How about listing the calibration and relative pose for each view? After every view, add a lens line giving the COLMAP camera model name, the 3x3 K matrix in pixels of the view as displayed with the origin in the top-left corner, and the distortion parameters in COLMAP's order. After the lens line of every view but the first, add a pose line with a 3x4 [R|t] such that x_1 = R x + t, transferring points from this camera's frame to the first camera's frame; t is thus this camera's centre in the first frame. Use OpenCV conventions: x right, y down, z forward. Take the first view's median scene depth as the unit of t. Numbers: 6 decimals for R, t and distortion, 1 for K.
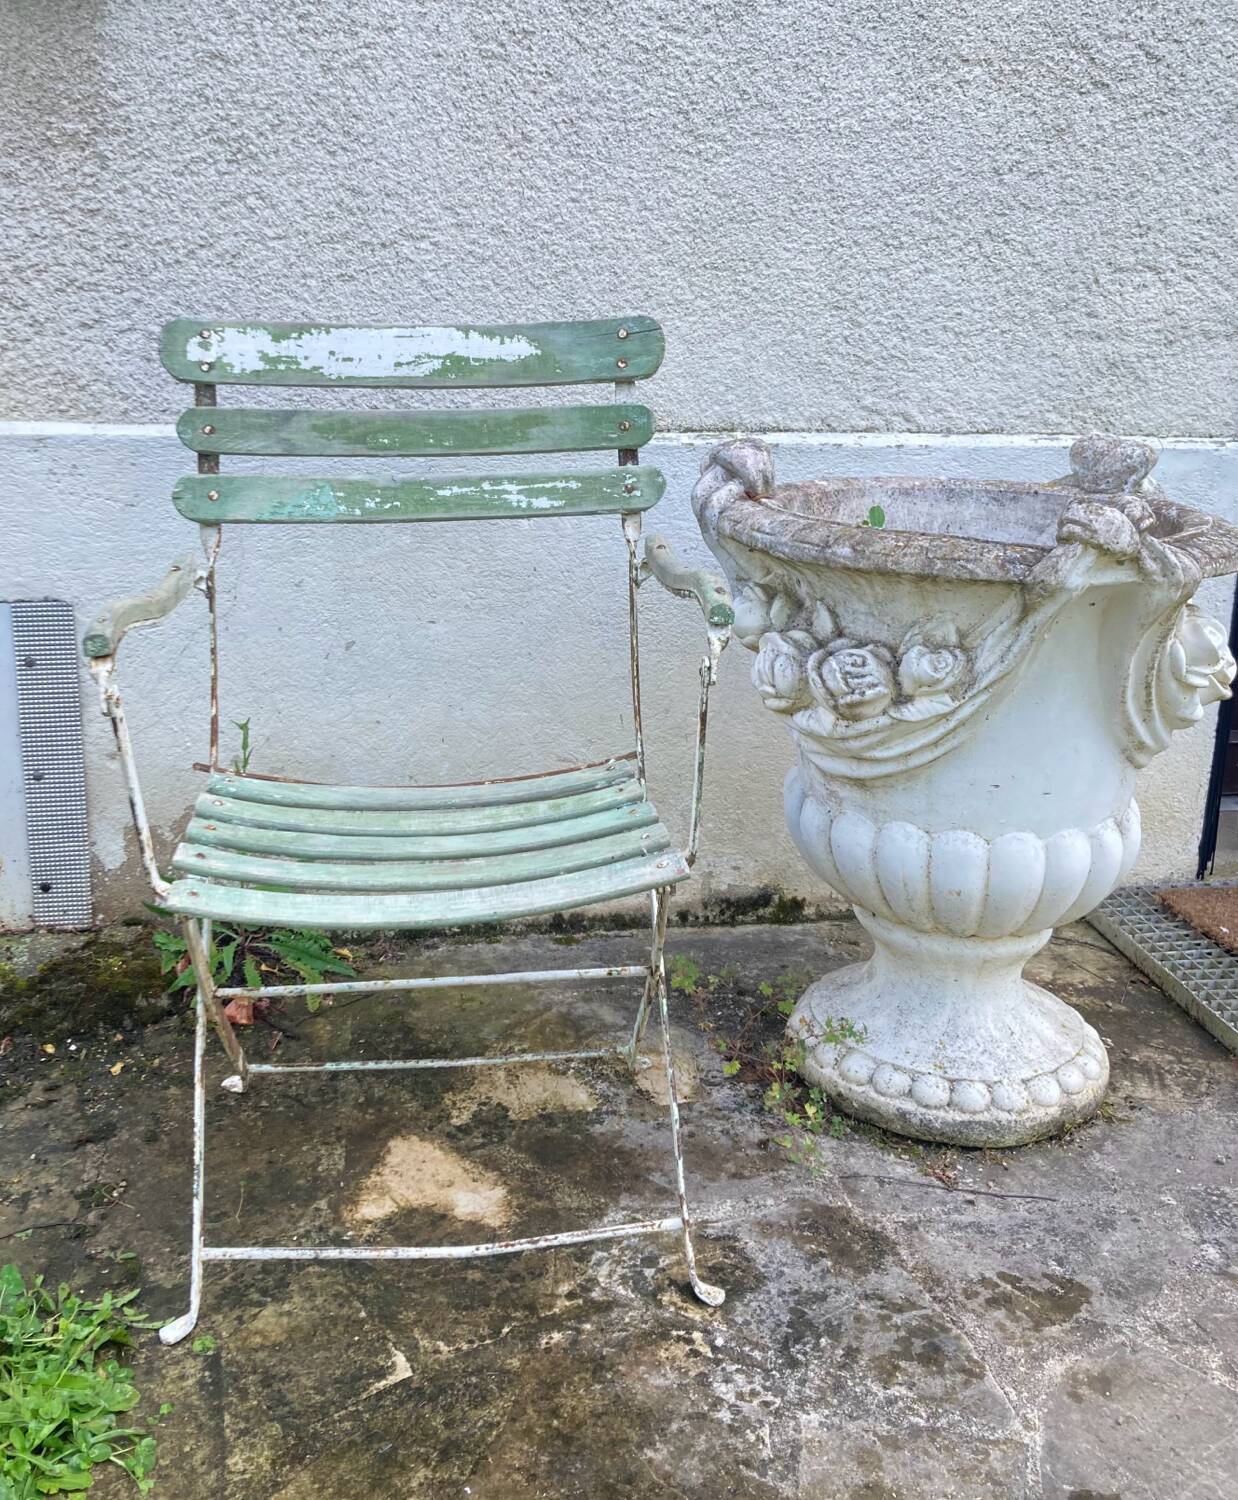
lens RADIAL K [[1529.0, 0, 570.3], [0, 1529.0, 597.8], [0, 0, 1]] dist [0.009595, 0.021425]
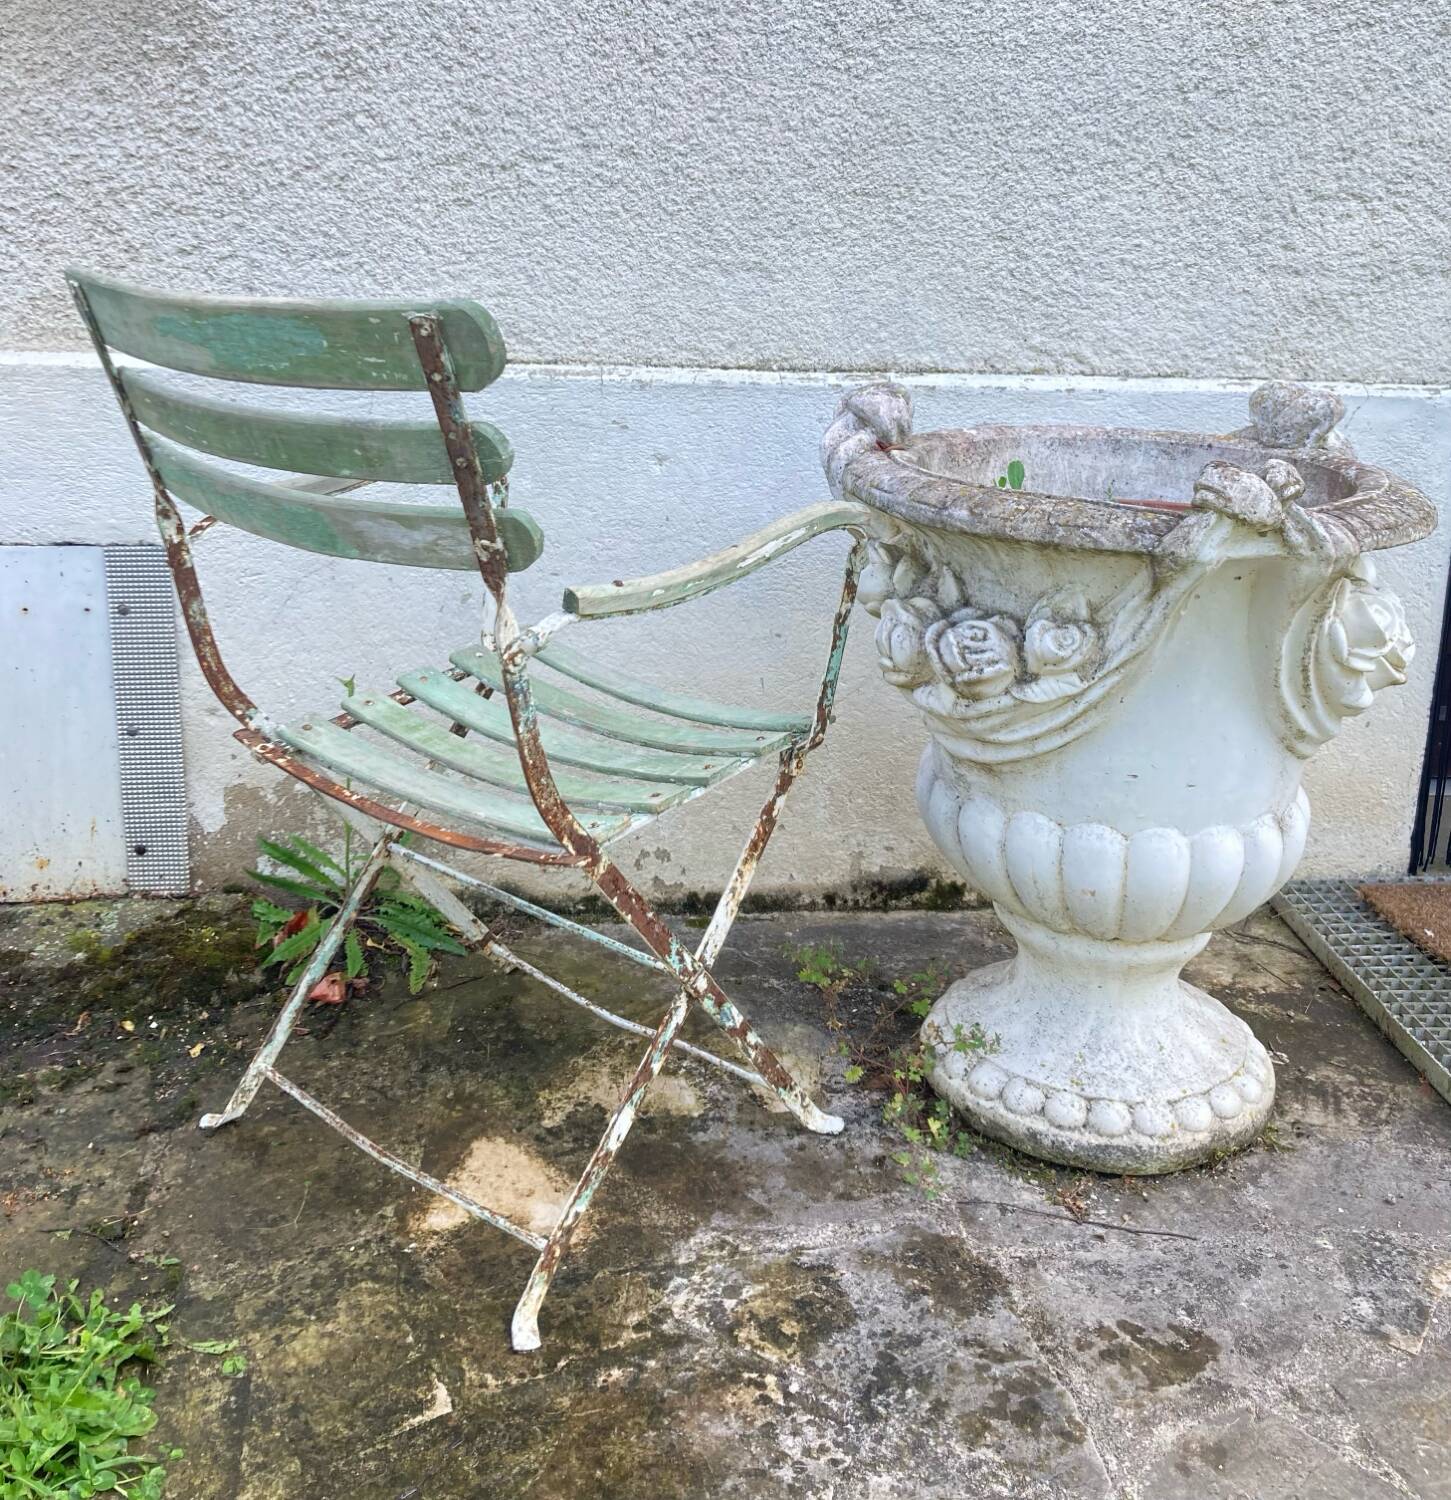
lens RADIAL K [[1634.8, 0, 734.8], [0, 1634.8, 518.4], [0, 0, 1]] dist [0.025056, -0.009186]
pose [[0.998362, 0.017112, -0.054597, 0.087871], [-0.017333, 0.999843, -0.003579, -0.019820], [0.054528, 0.004520, 0.998502, 0.021773]]
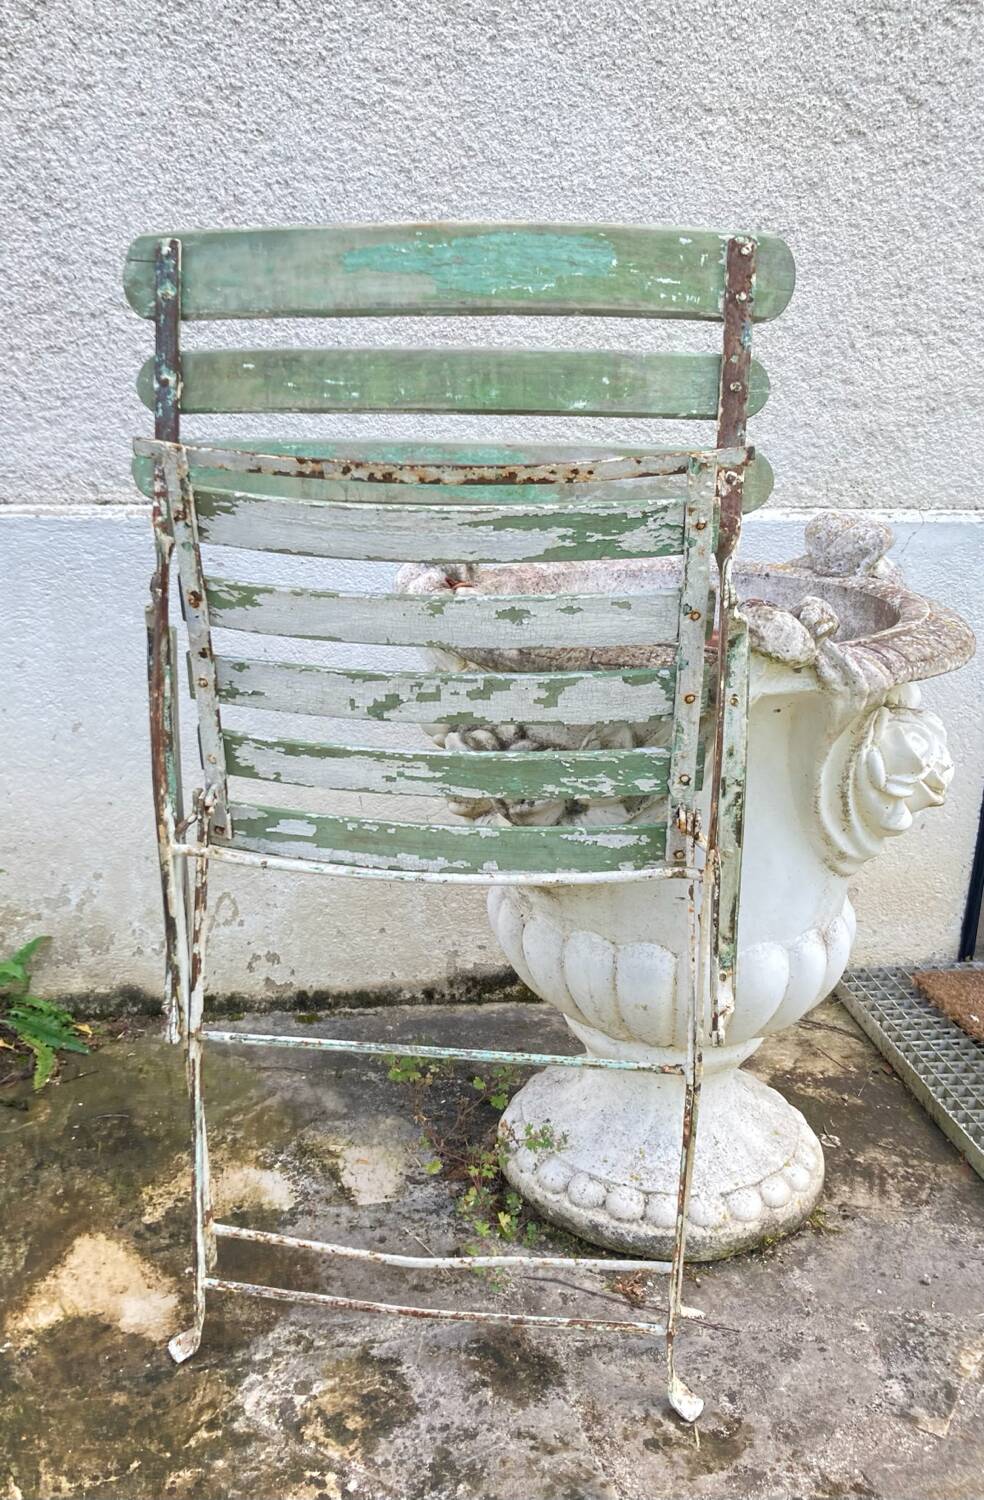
lens RADIAL K [[1411.2, 0, 419.3], [0, 1411.2, 709.8], [0, 0, 1]] dist [0.004236, 0.022129]
pose [[0.998711, 0.003751, -0.050611, 0.150056], [-0.000659, 0.998139, 0.060980, -0.043144], [0.050746, -0.060868, 0.996855, 0.124244]]
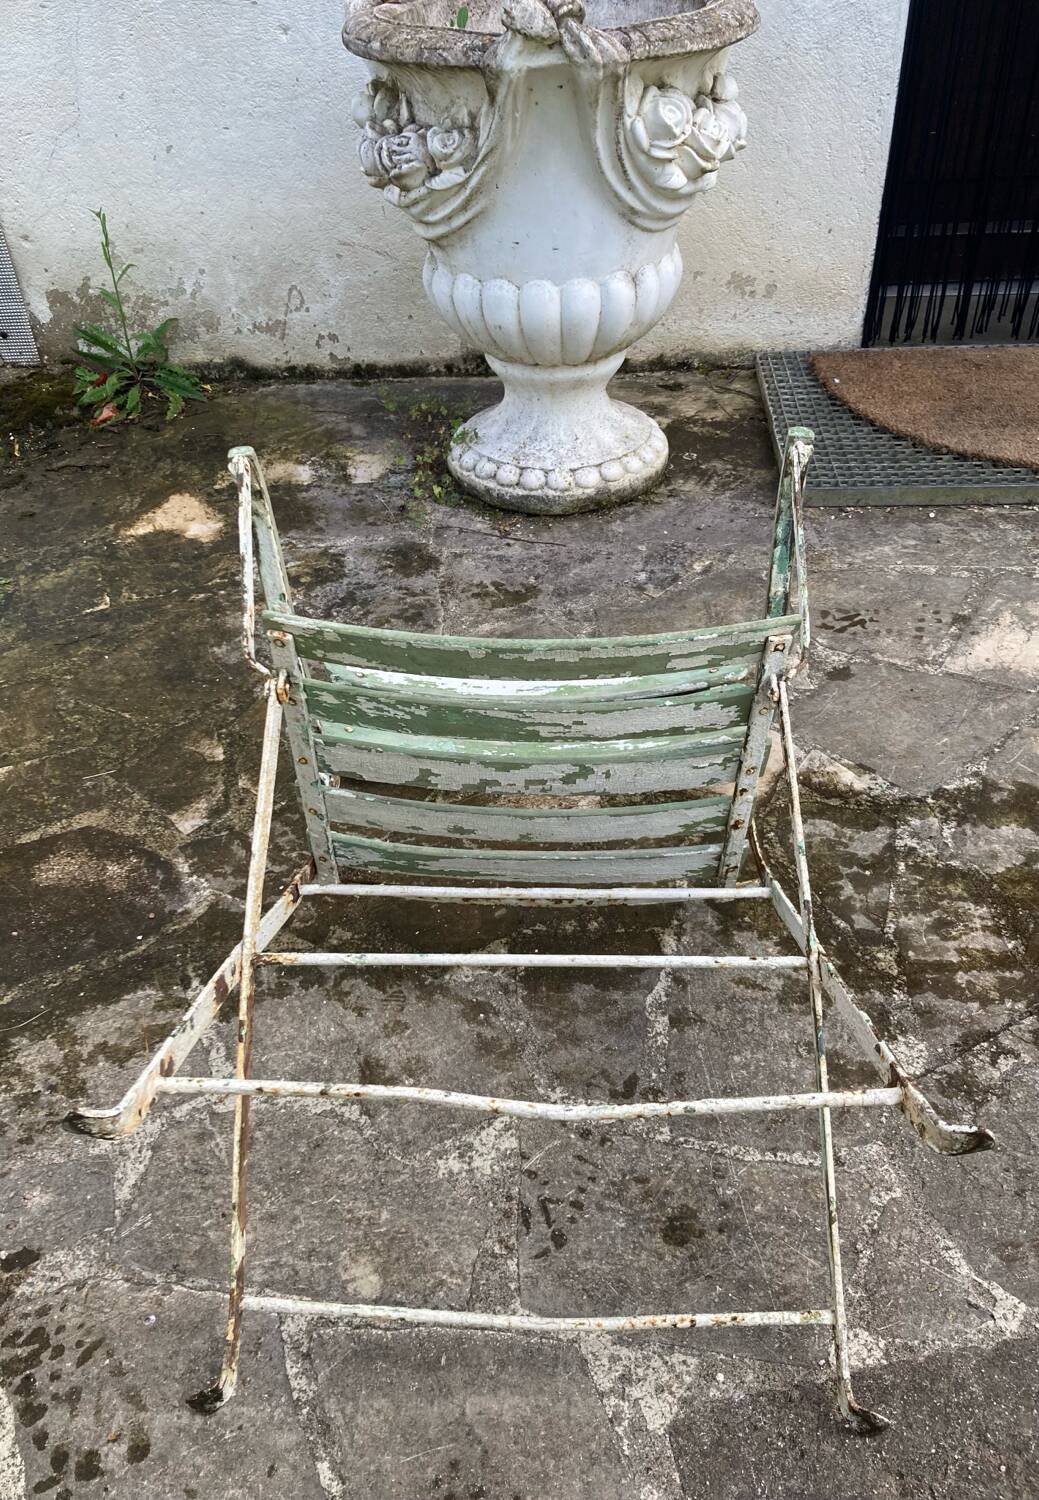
lens RADIAL K [[1249.1, 0, 505.5], [0, 1249.1, 749.5], [0, 0, 1]] dist [0.028679, -0.026004]
pose [[0.976644, 0.077285, -0.200483, 0.493039], [0.016829, 0.902688, 0.429966, 0.046724], [0.214203, -0.423298, 0.880304, -0.156064]]
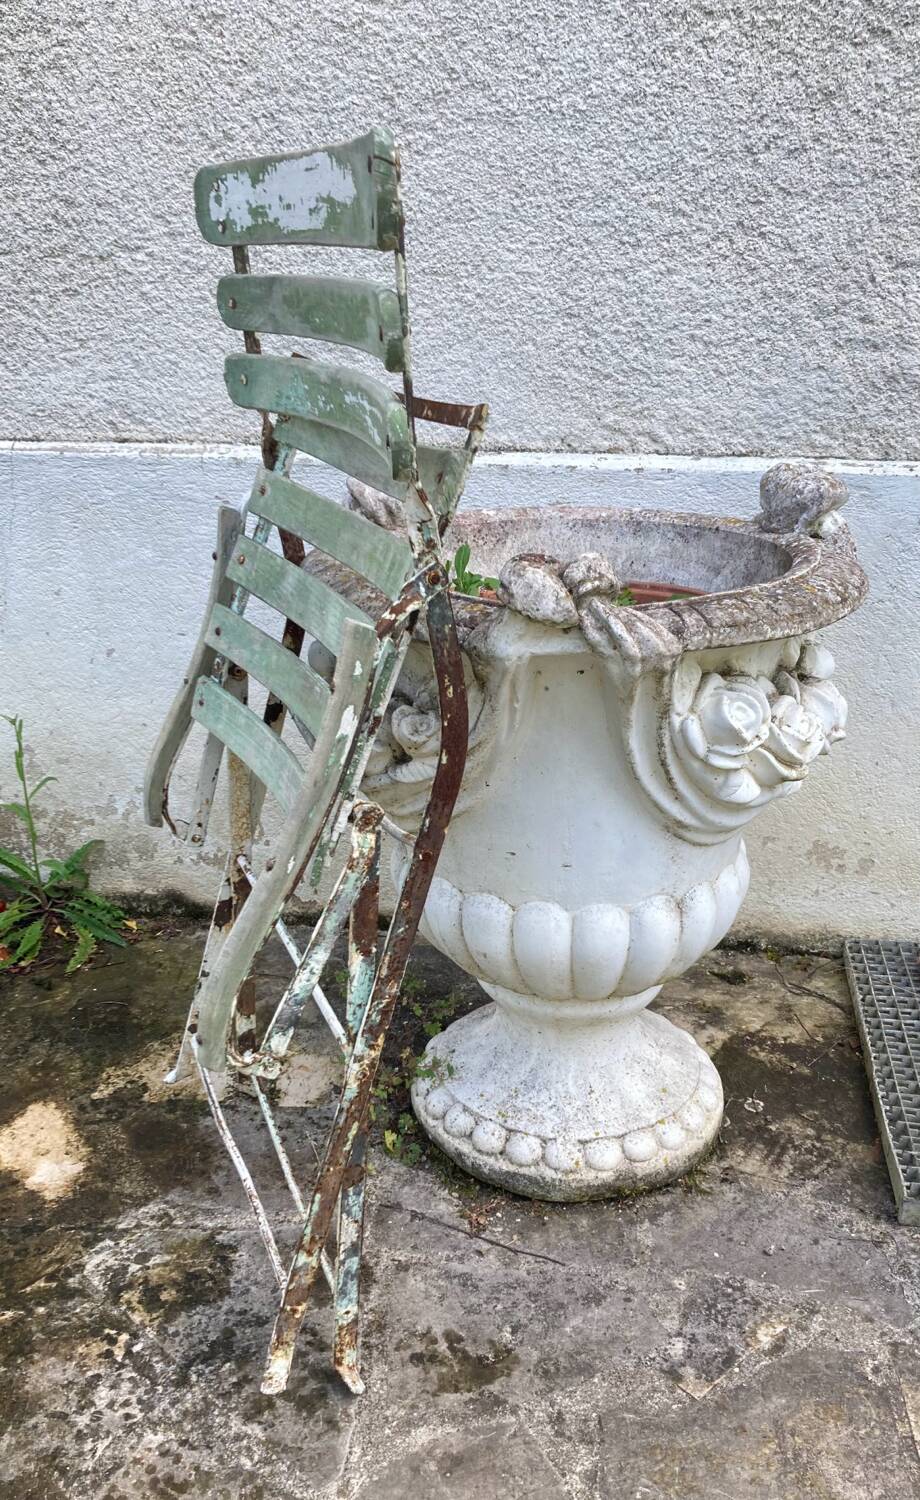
lens RADIAL K [[1323.0, 0, 479.4], [0, 1323.0, 802.6], [0, 0, 1]] dist [0.006790, 0.036868]
pose [[0.958106, 0.085606, -0.273320, 0.449991], [-0.035981, 0.982703, 0.181660, -0.052869], [0.284143, -0.164215, 0.944614, 0.212408]]
